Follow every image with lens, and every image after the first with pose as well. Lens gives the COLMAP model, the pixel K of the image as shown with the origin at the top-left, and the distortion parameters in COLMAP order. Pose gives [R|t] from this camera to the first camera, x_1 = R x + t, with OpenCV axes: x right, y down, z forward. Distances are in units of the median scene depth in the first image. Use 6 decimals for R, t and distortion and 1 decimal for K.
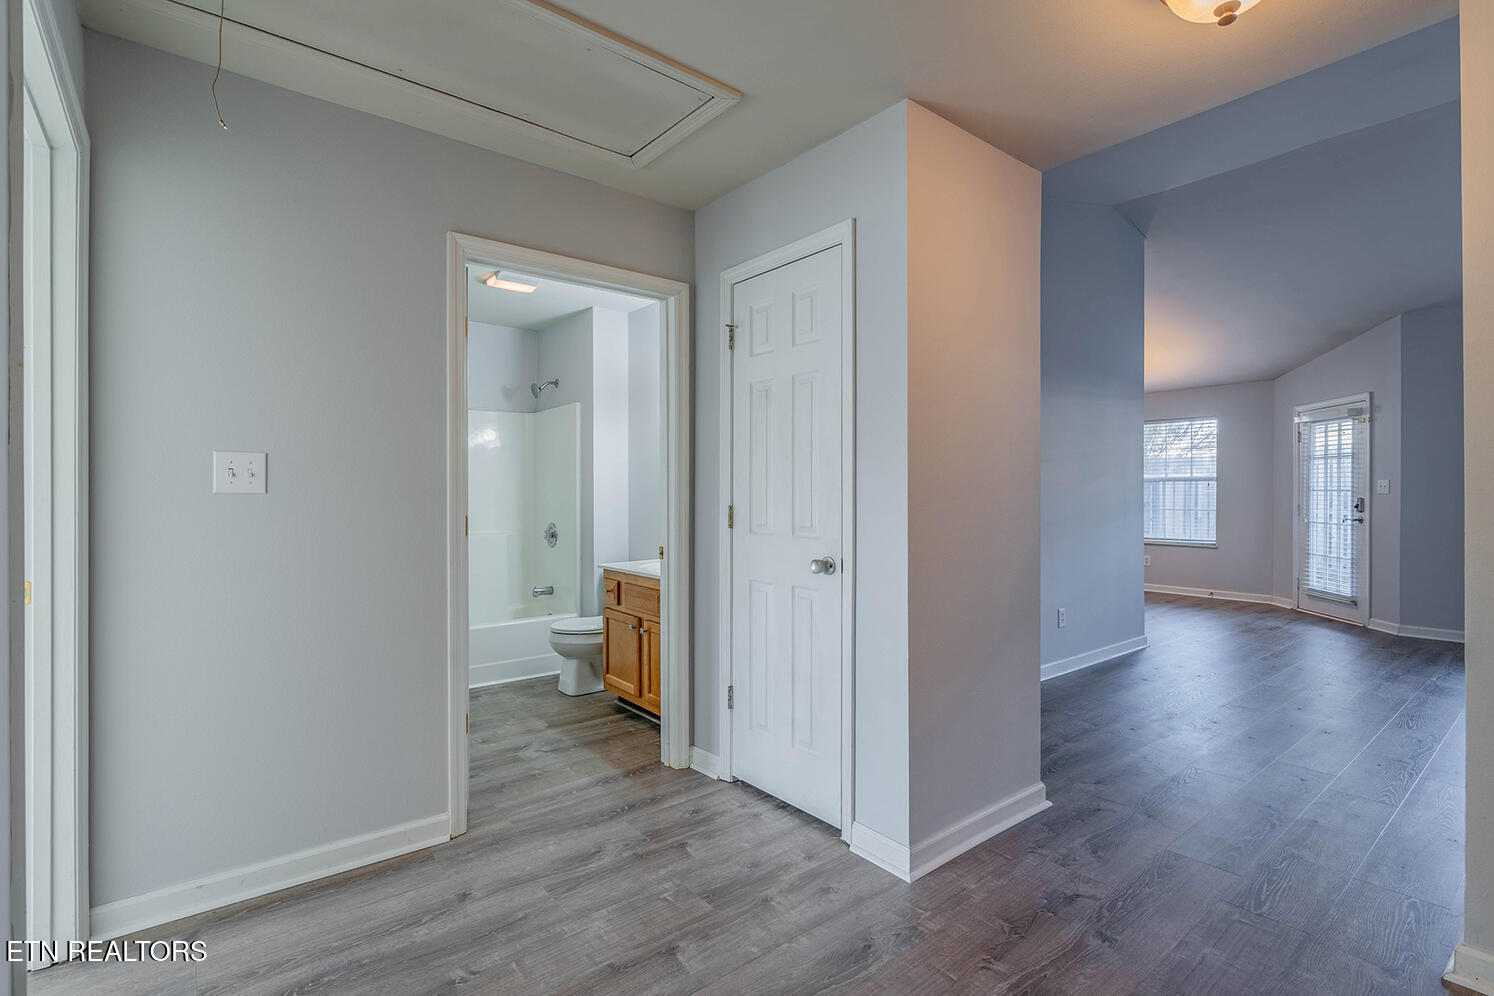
lens RADIAL K [[702.8, 0, 760.6], [0, 702.8, 496.9], [0, 0, 1]] dist [-0.002147, -0.000369]
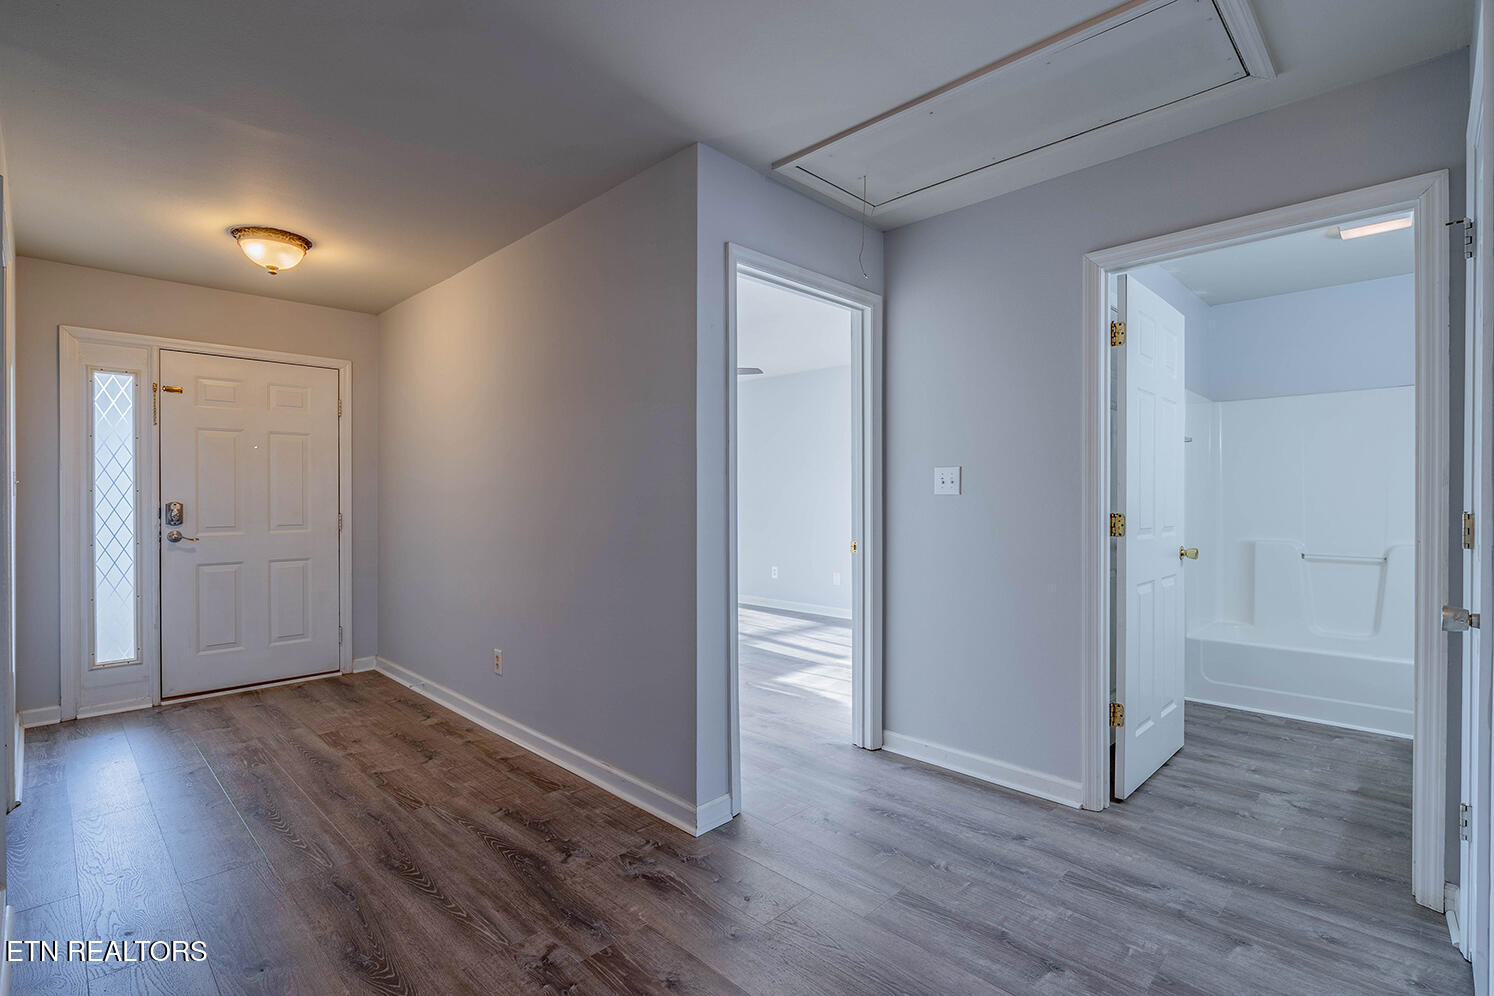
lens RADIAL K [[696.3, 0, 740.7], [0, 696.3, 500.7], [0, 0, 1]] dist [0.000979, 0.000017]
pose [[0.100199, 0.004529, -0.994957, 0.543625], [-0.000783, 0.999990, 0.004474, 0.001338], [0.994967, 0.000331, 0.100202, 0.333339]]
